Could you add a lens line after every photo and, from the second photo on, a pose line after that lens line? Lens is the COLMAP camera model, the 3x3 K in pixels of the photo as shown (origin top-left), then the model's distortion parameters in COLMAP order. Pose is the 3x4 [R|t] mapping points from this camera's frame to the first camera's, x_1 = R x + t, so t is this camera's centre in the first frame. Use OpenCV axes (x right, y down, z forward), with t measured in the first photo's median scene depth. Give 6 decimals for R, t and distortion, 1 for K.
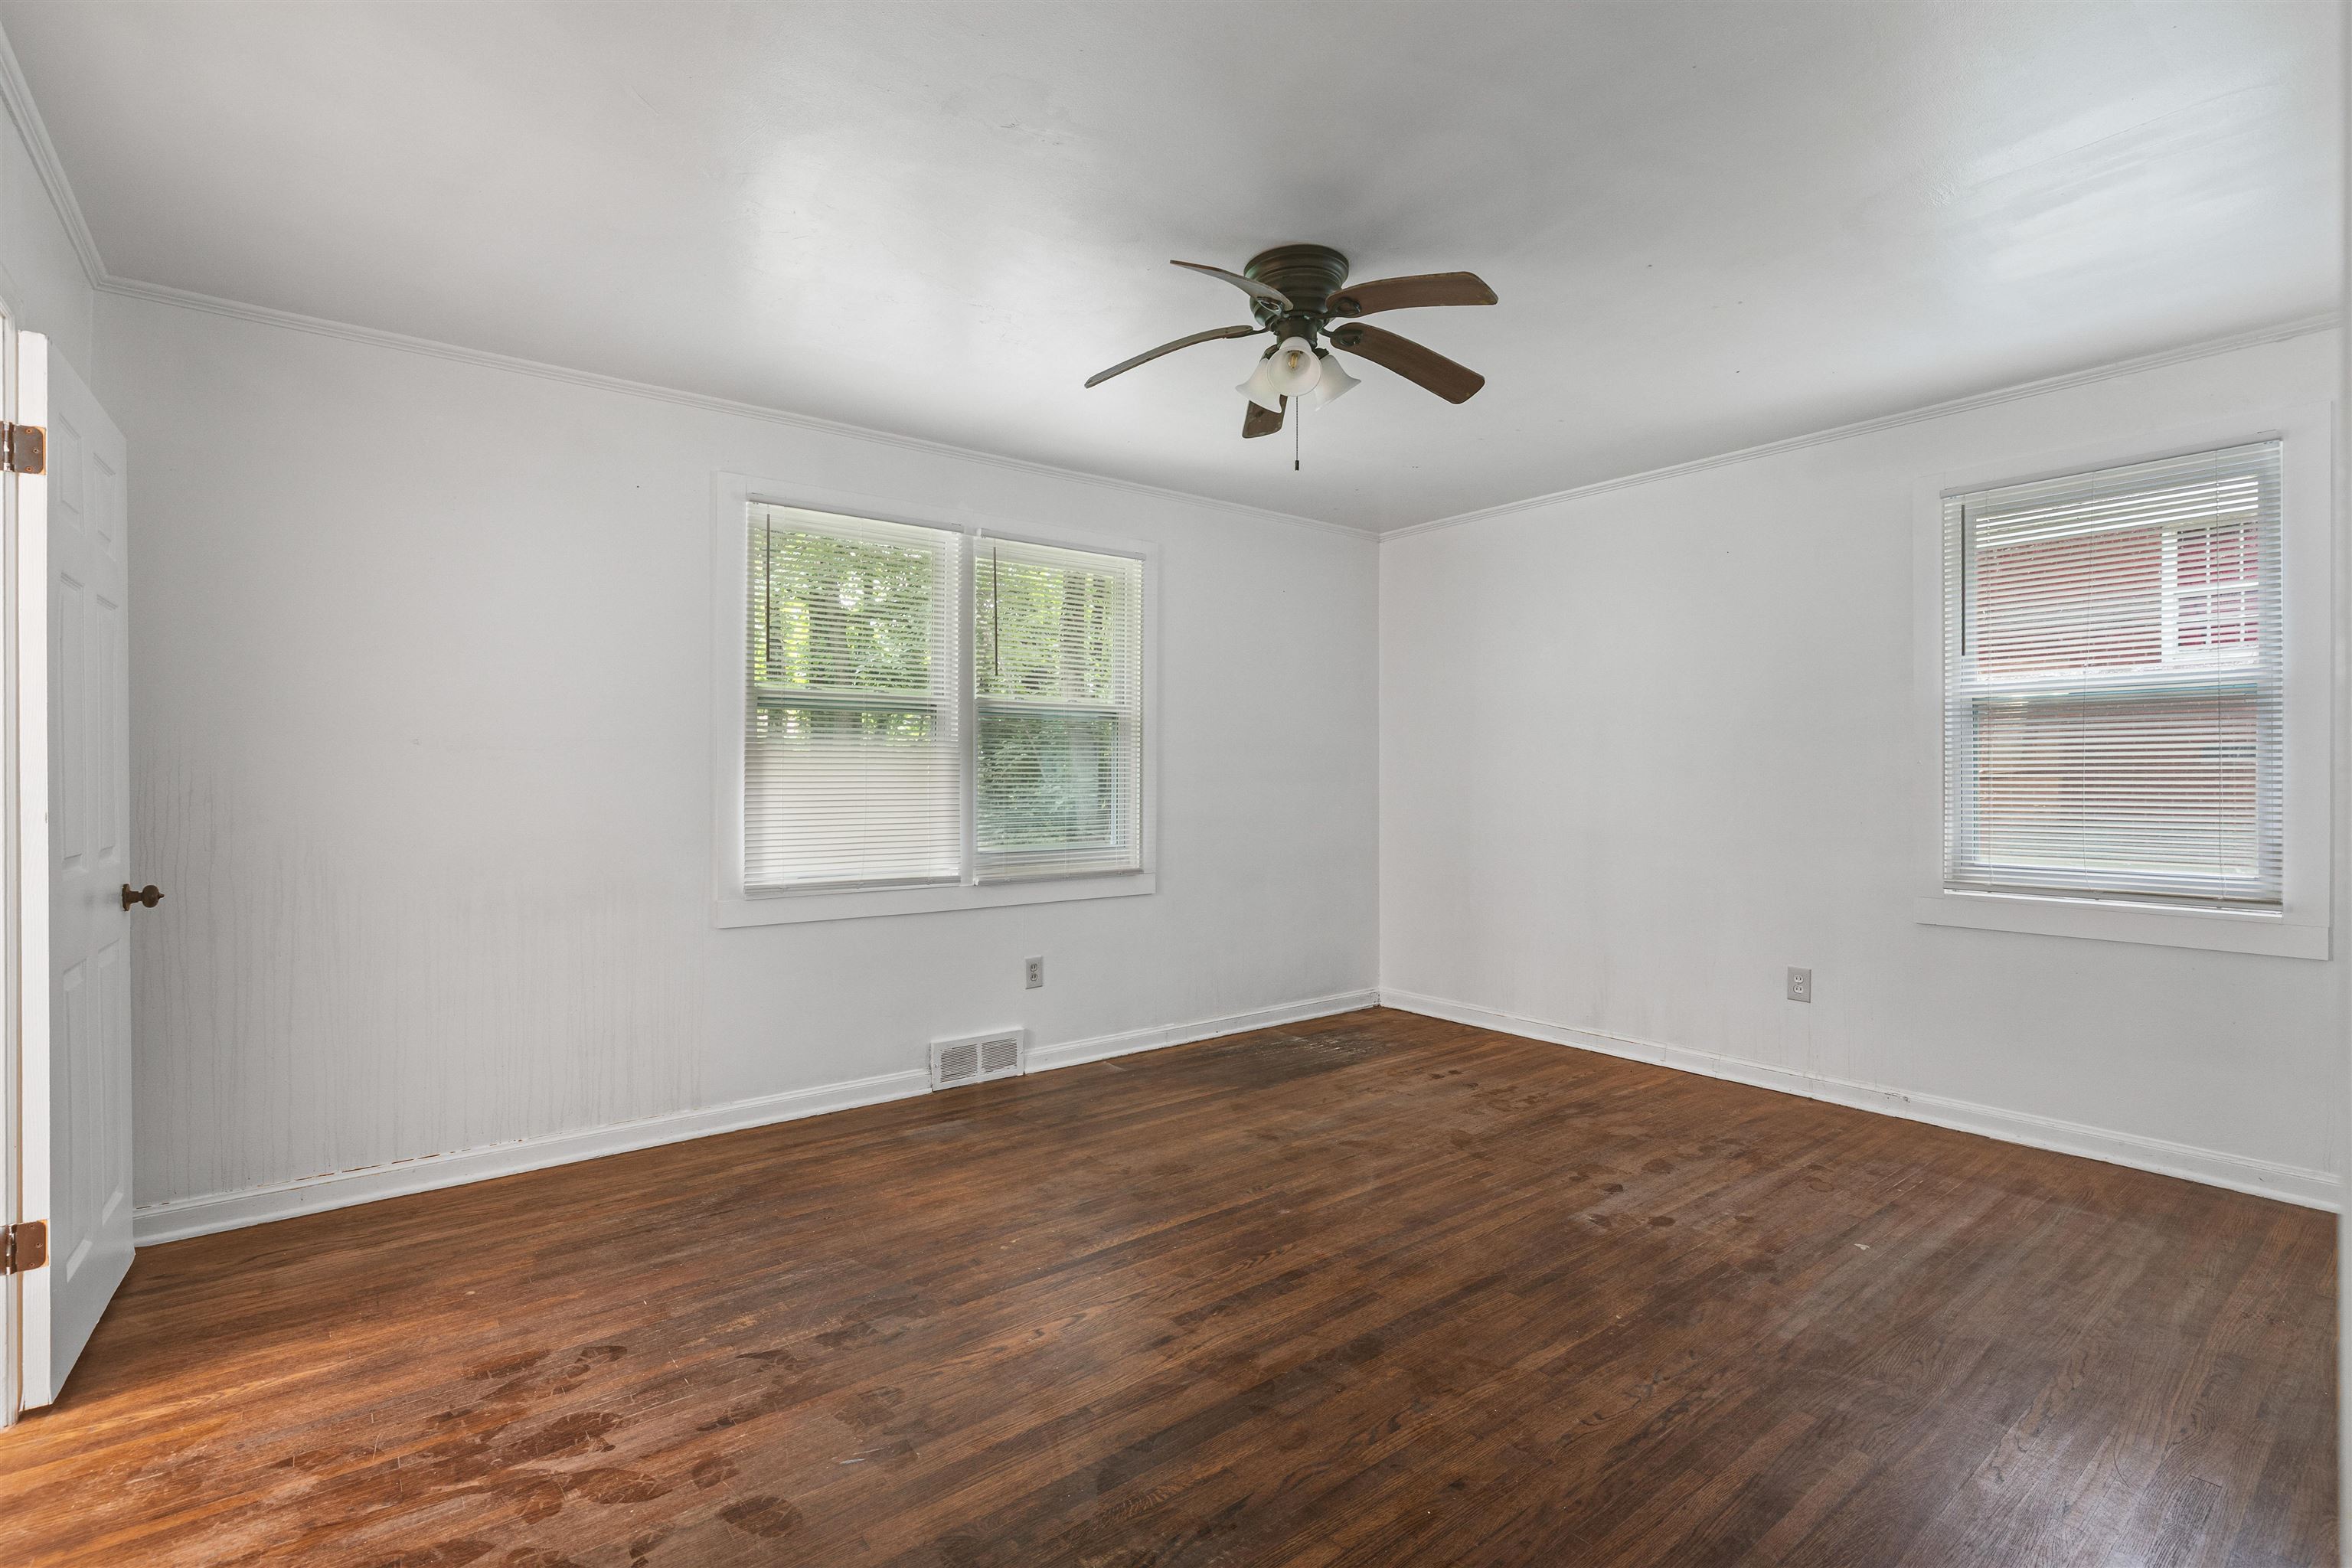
lens RADIAL K [[1015.9, 0, 1168.1], [0, 1015.9, 784.0], [0, 0, 1]] dist [0.000708, 0.000300]
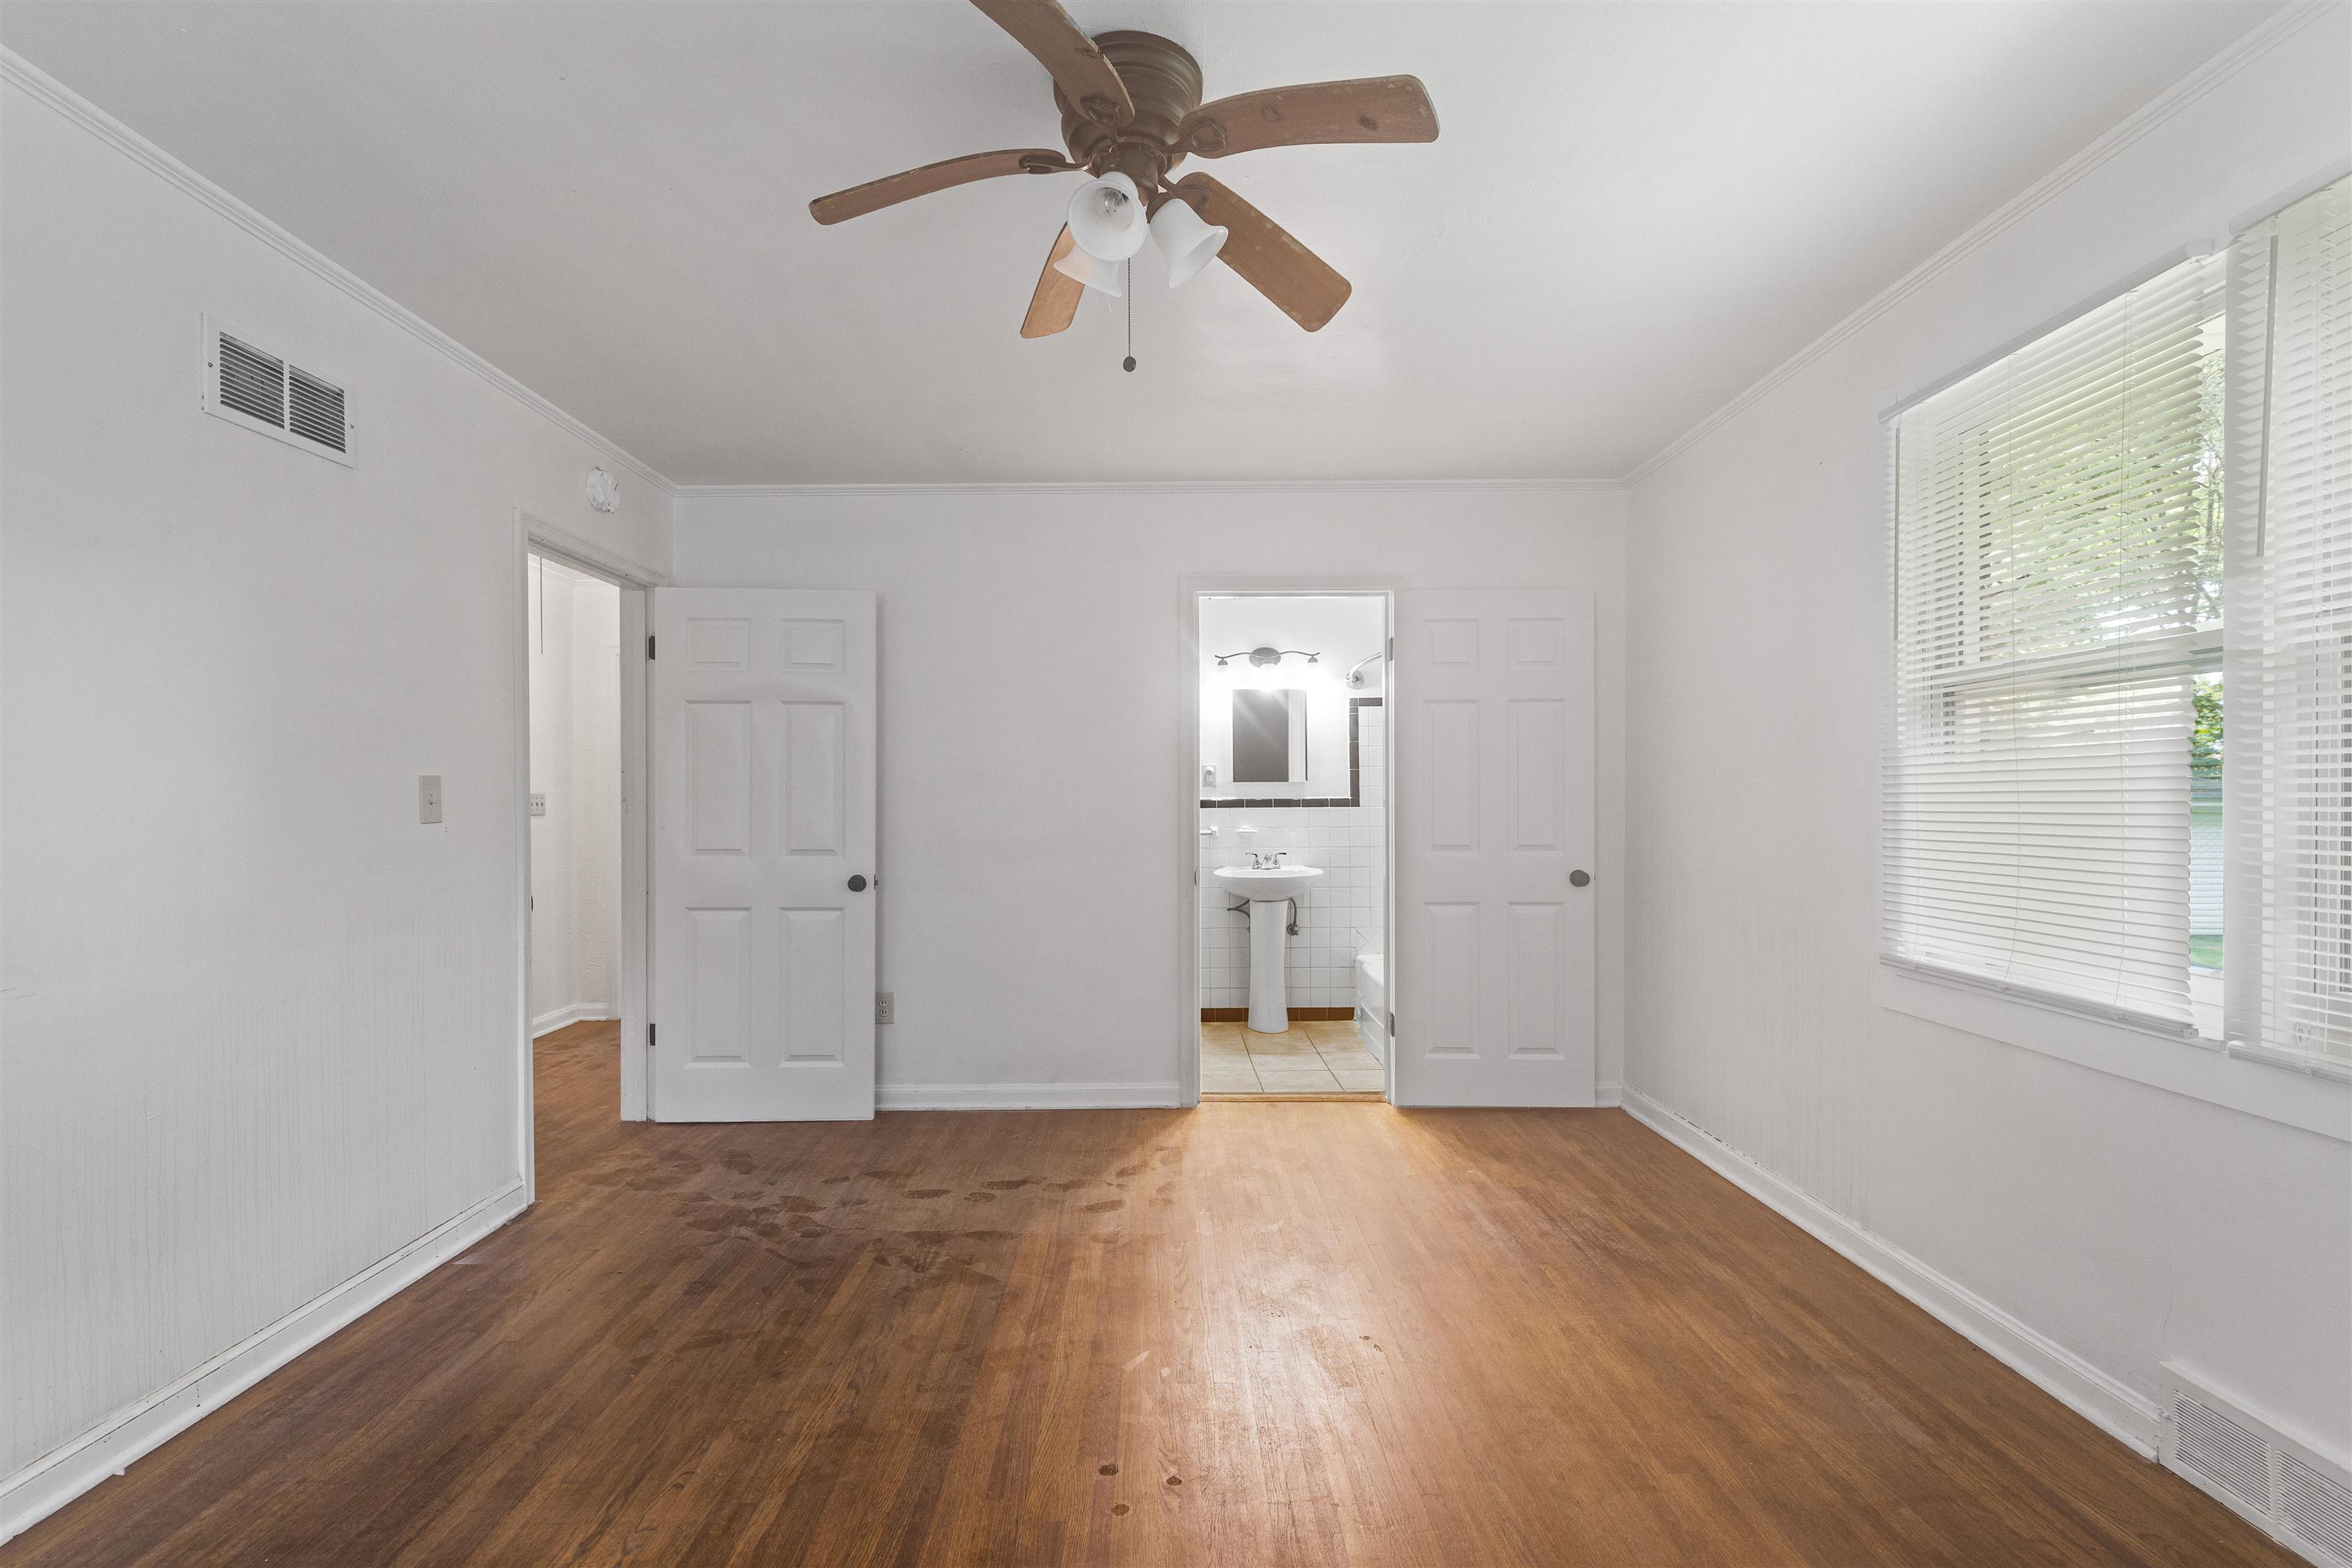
lens RADIAL K [[1035.5, 0, 1172.3], [0, 1035.5, 784.3], [0, 0, 1]] dist [0.002179, 0.000423]
pose [[-0.581660, -0.013457, -0.813321, 0.806906], [-0.002809, 0.999890, -0.014535, -0.018557], [0.813427, -0.006169, -0.581634, 1.646592]]
